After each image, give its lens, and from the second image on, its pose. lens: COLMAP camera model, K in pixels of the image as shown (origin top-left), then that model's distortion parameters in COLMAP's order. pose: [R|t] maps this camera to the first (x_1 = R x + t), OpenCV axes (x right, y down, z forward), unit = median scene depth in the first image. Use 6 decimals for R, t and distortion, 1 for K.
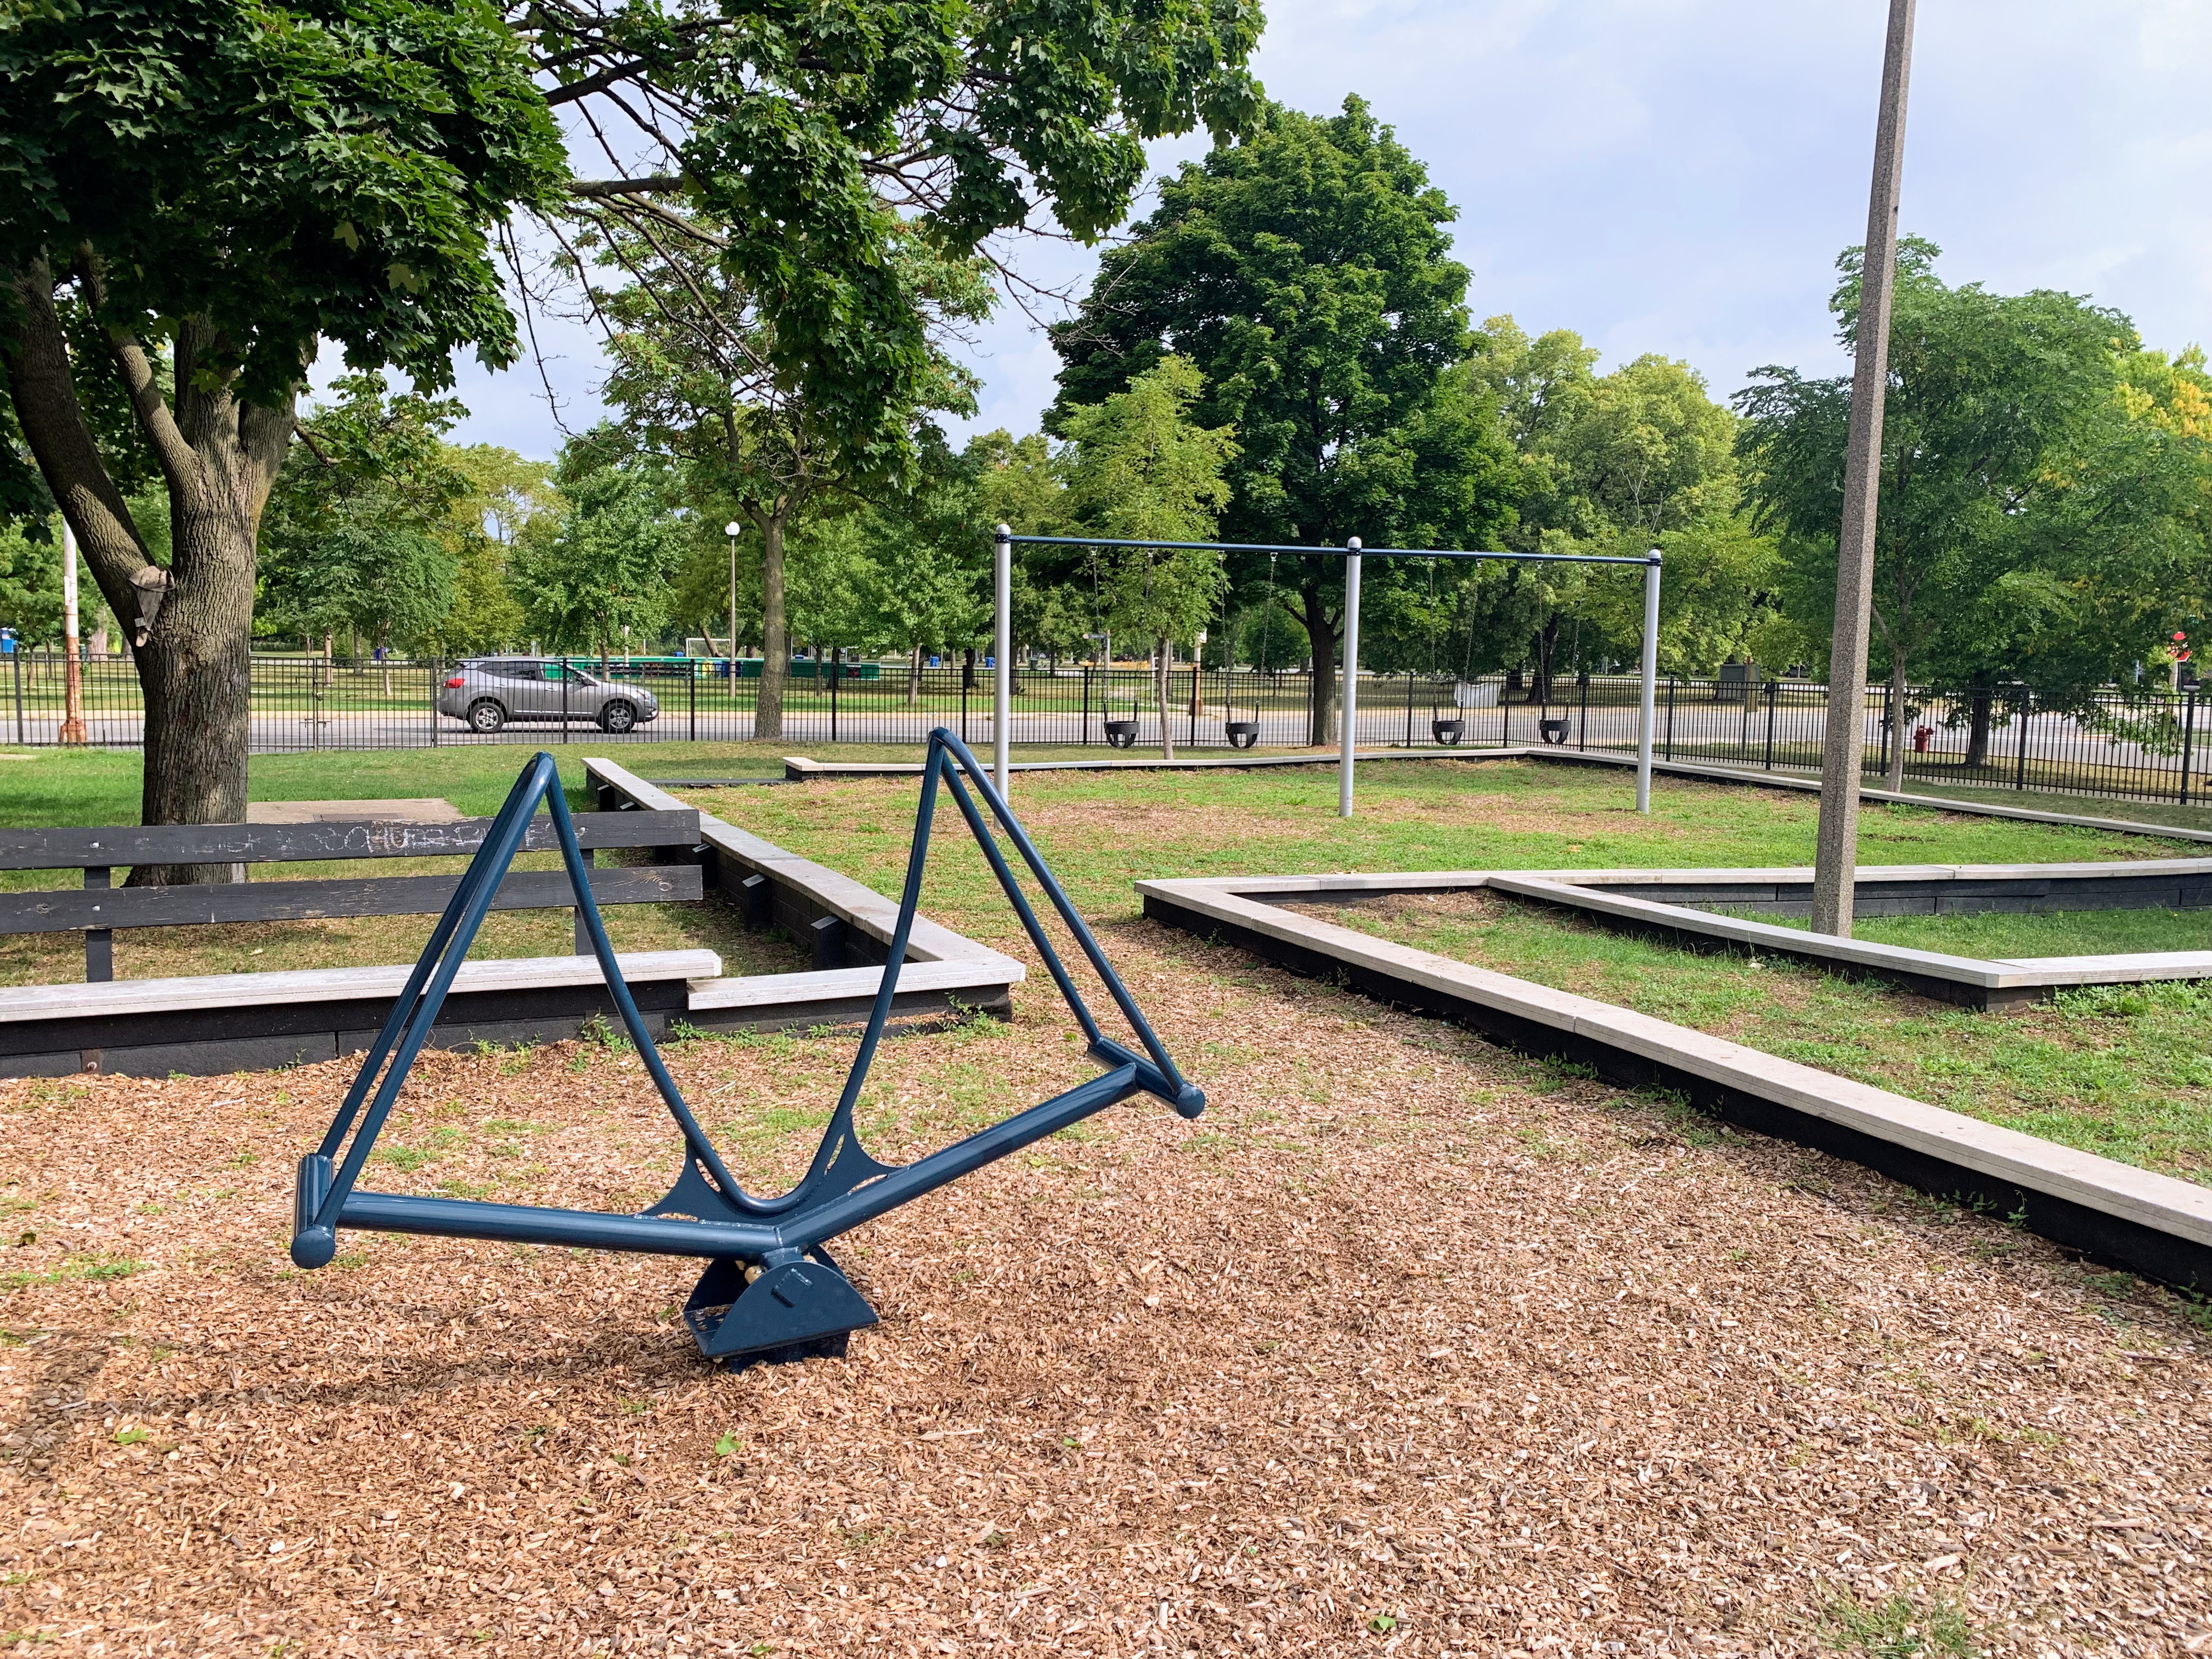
lens RADIAL K [[1695.8, 0, 1065.6], [0, 1695.8, 828.6], [0, 0, 1]] dist [0.064542, -0.137165]
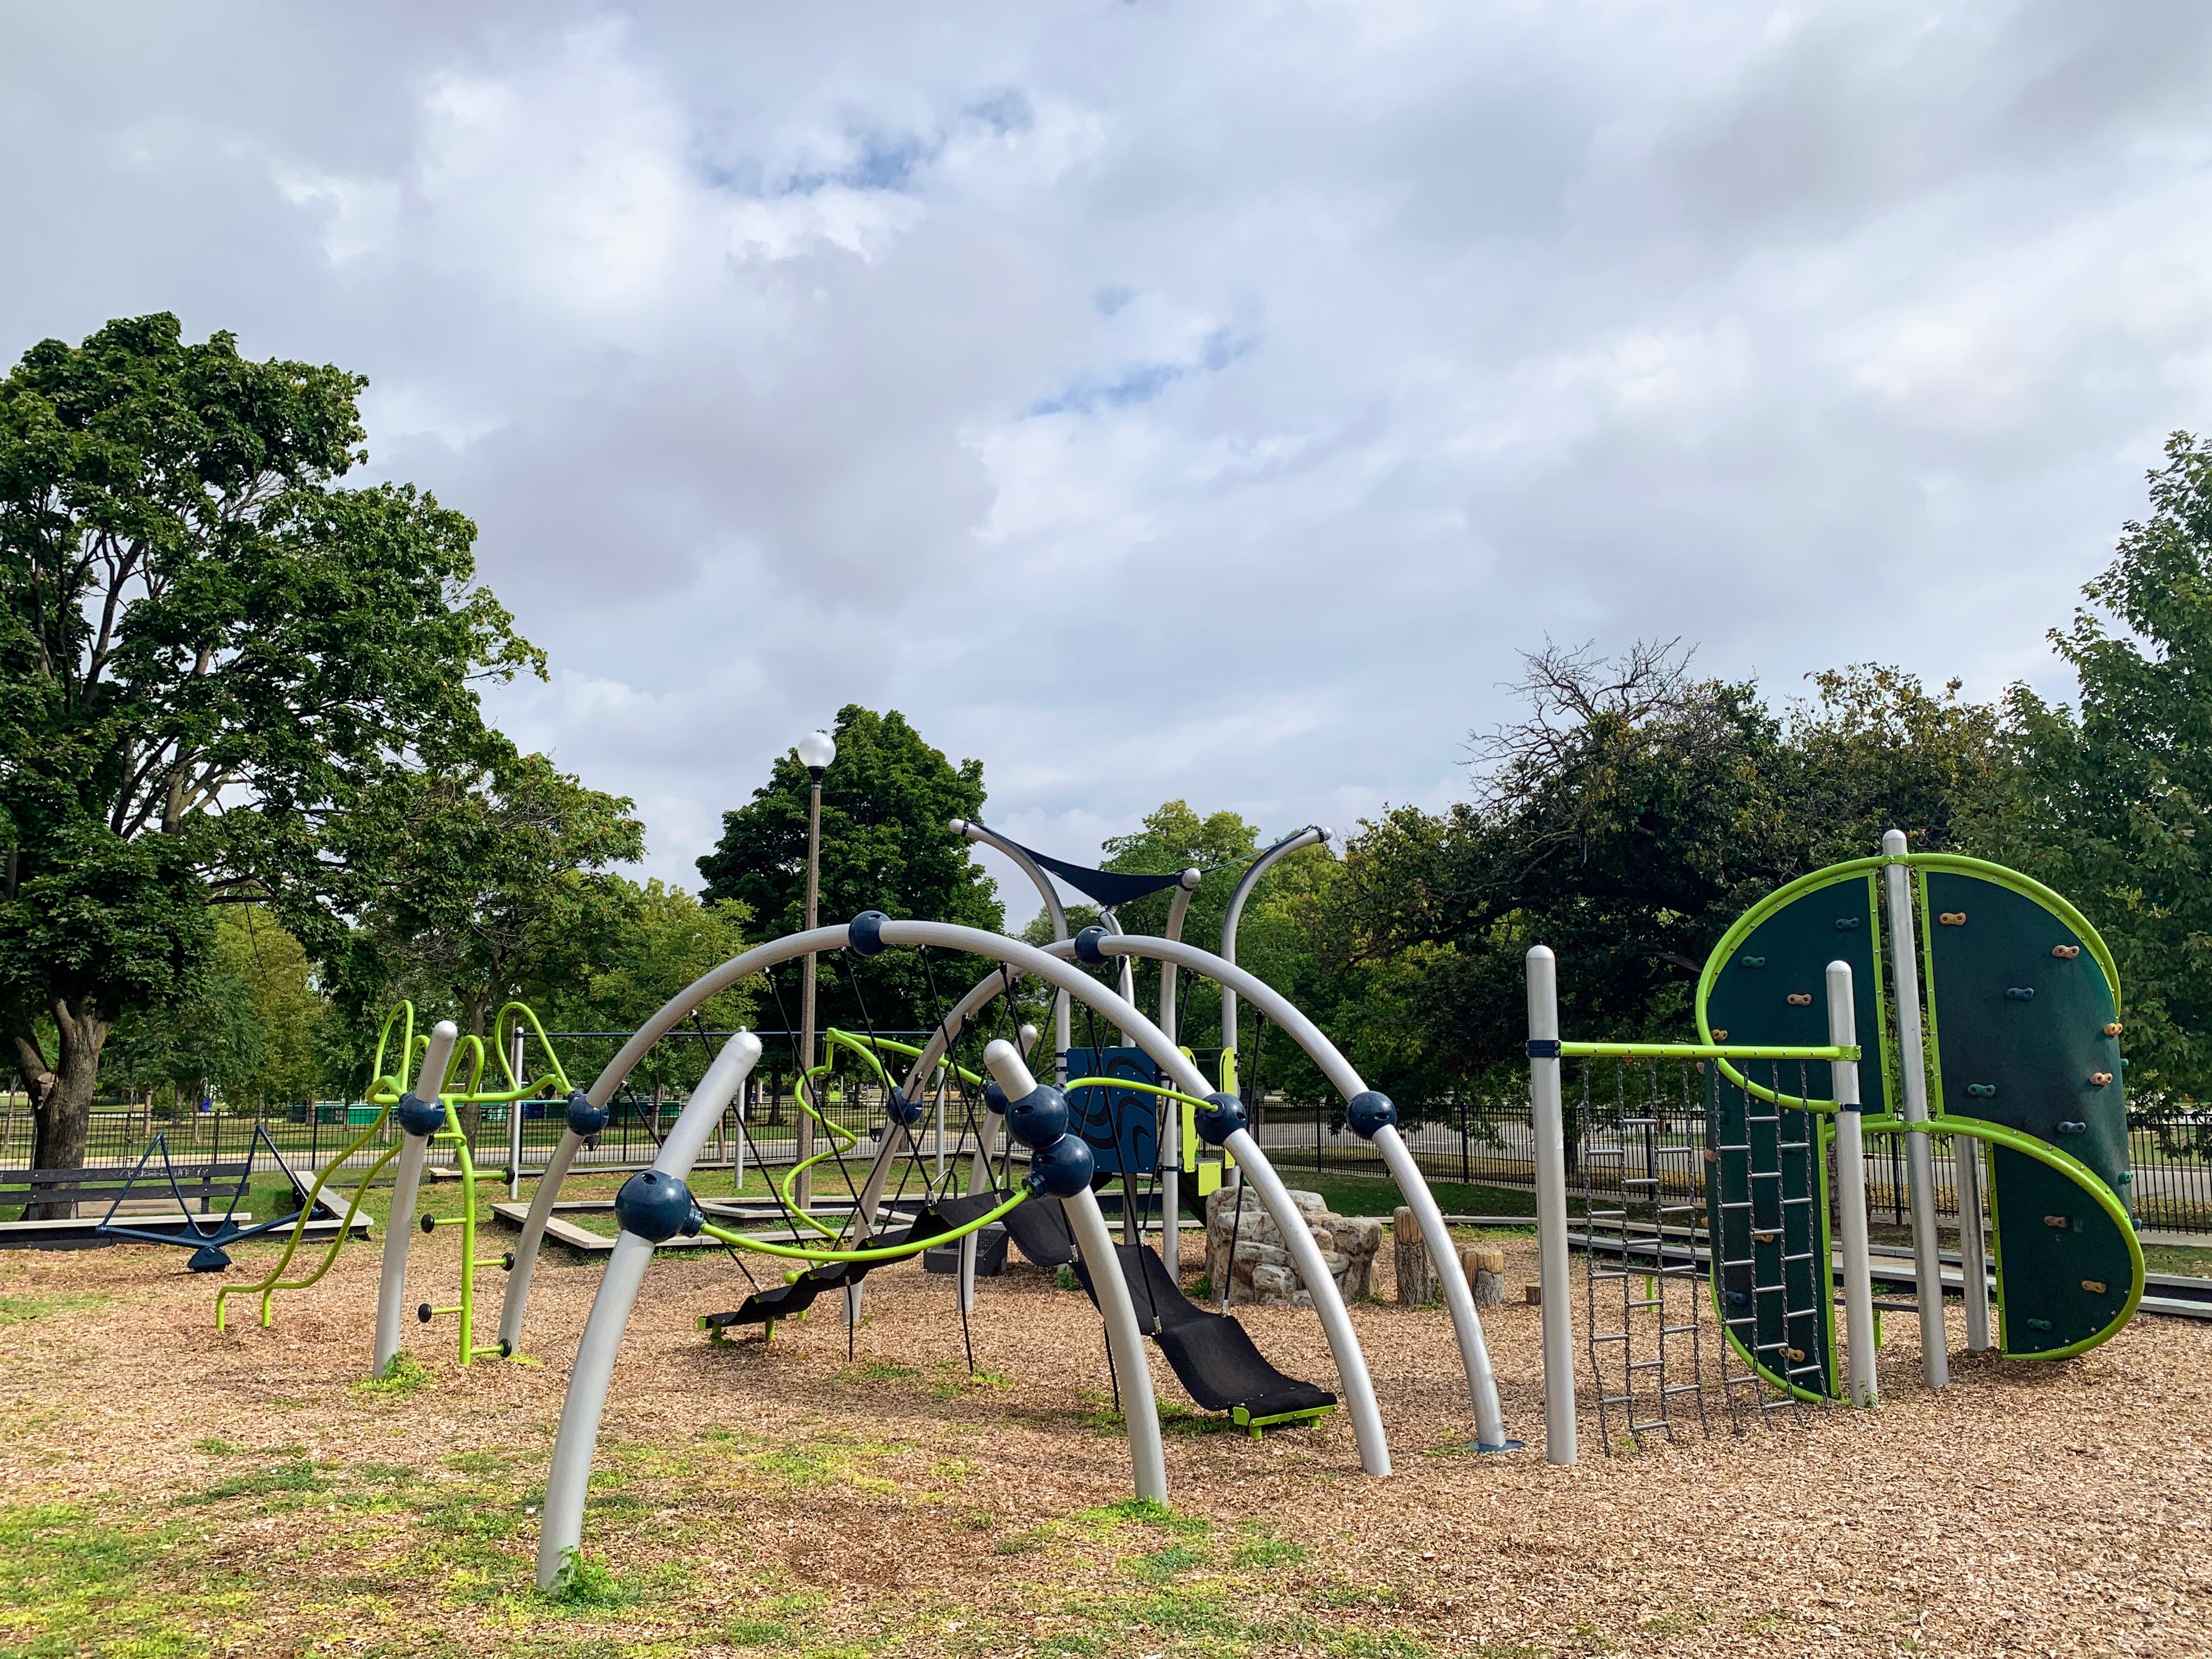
lens RADIAL K [[1695.8, 0, 1065.6], [0, 1695.8, 828.6], [0, 0, 1]] dist [0.064542, -0.137165]
pose [[0.996510, -0.014733, 0.082165, 0.206378], [0.034653, 0.968492, -0.246622, 0.044924], [-0.075943, 0.248609, 0.965622, -0.449200]]
